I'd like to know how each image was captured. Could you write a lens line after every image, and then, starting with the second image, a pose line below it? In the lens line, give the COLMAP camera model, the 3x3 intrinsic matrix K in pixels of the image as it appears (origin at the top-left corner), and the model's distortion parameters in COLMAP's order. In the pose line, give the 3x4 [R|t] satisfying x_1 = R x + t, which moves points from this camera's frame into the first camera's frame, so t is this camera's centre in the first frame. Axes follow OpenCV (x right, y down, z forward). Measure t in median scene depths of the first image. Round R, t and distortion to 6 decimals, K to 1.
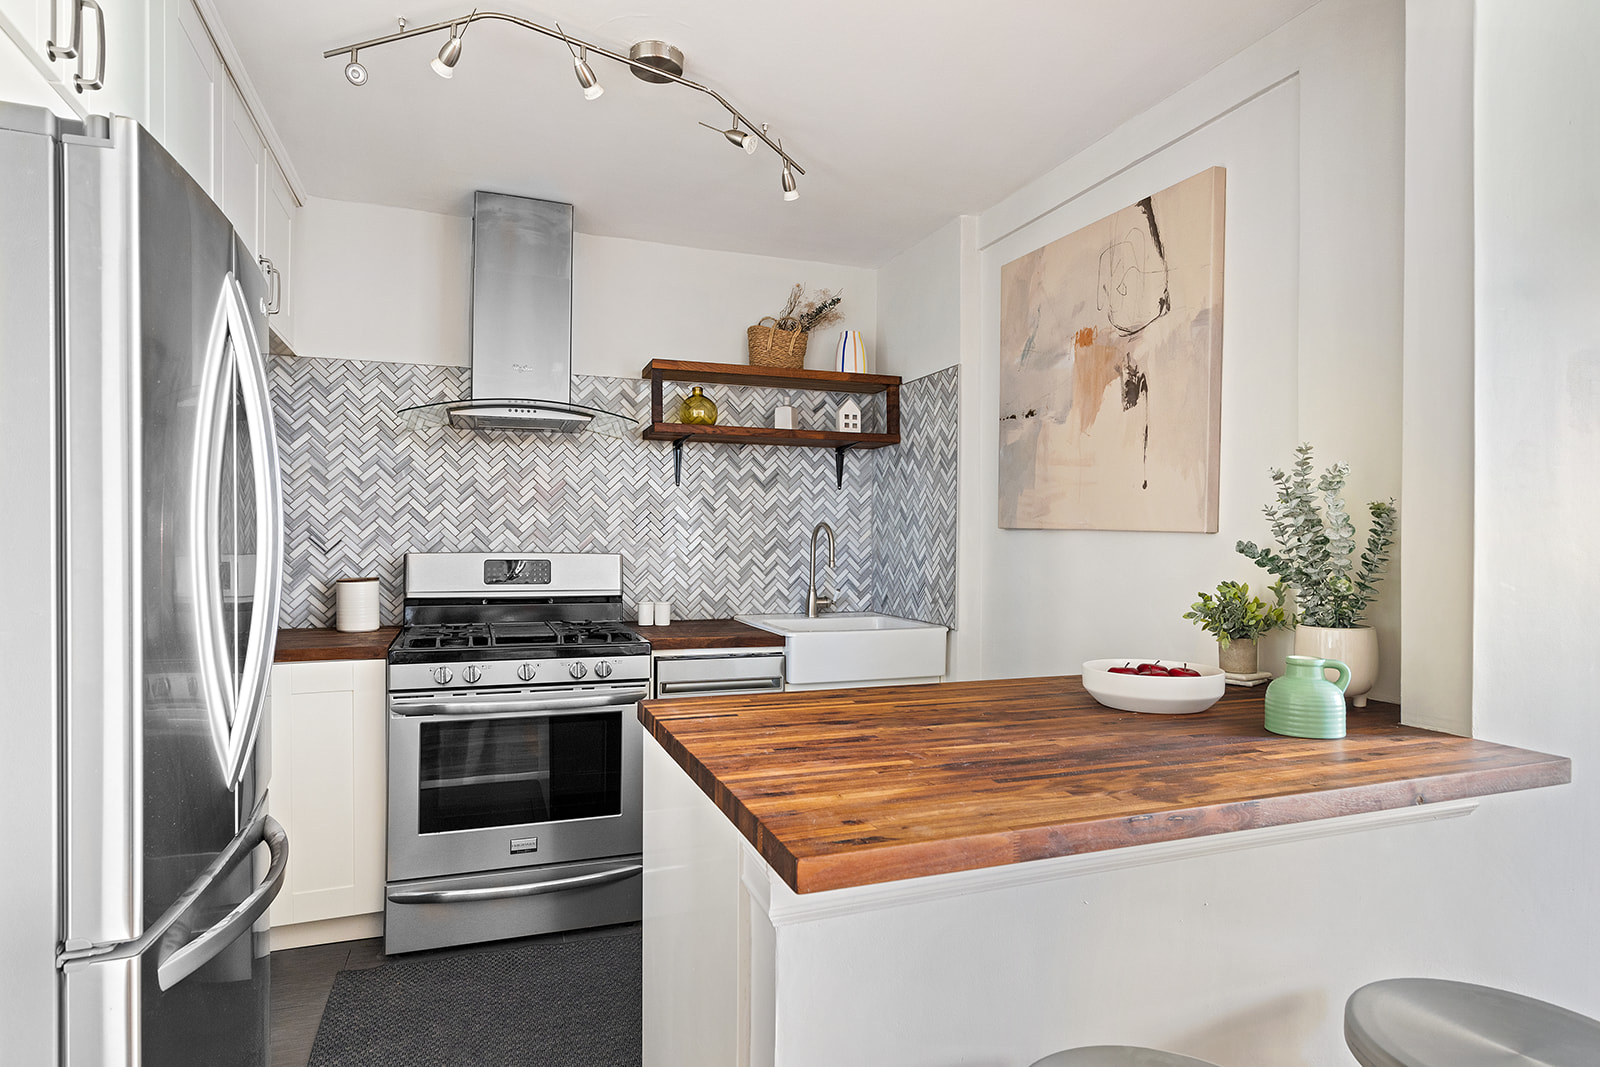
lens RADIAL K [[898.7, 0, 807.7], [0, 898.7, 542.5], [0, 0, 1]] dist [-0.000604, 0.000037]
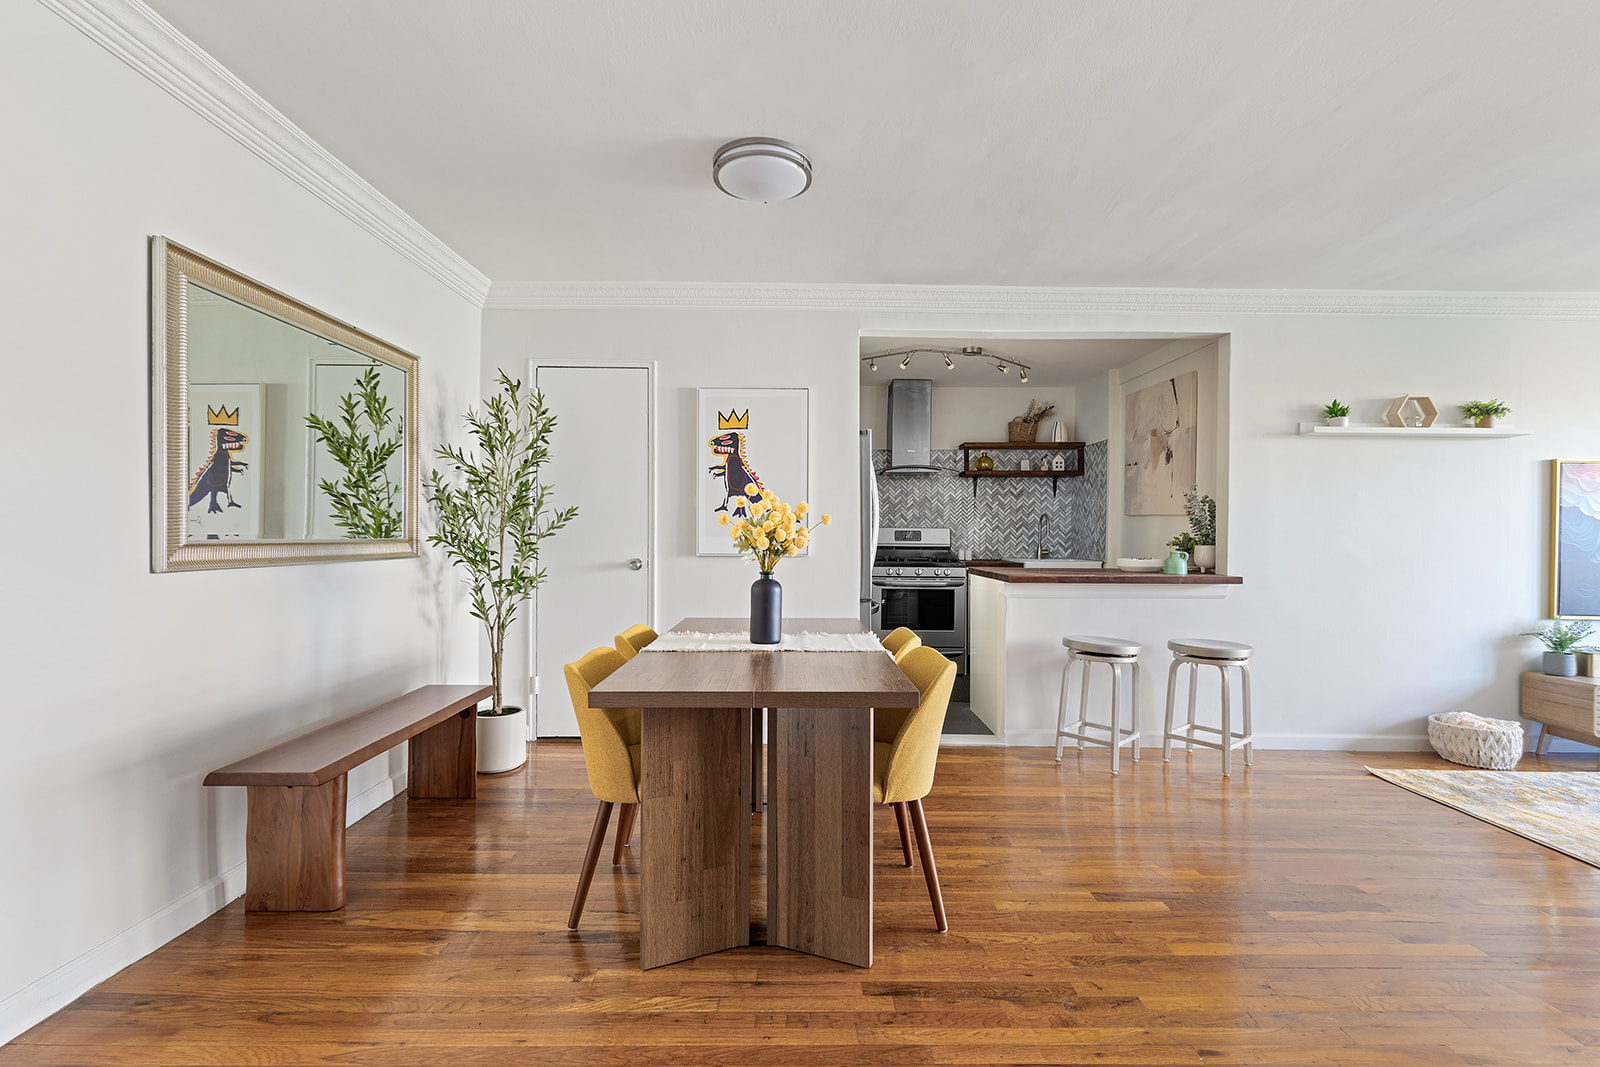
lens RADIAL K [[729.7, 0, 835.8], [0, 729.7, 549.1], [0, 0, 1]] dist [-0.001789, -0.000035]
pose [[0.951277, 0.004738, -0.308300, 0.081489], [0.000832, 0.999839, 0.017932, 0.030095], [0.308335, -0.017314, 0.951120, -0.800923]]
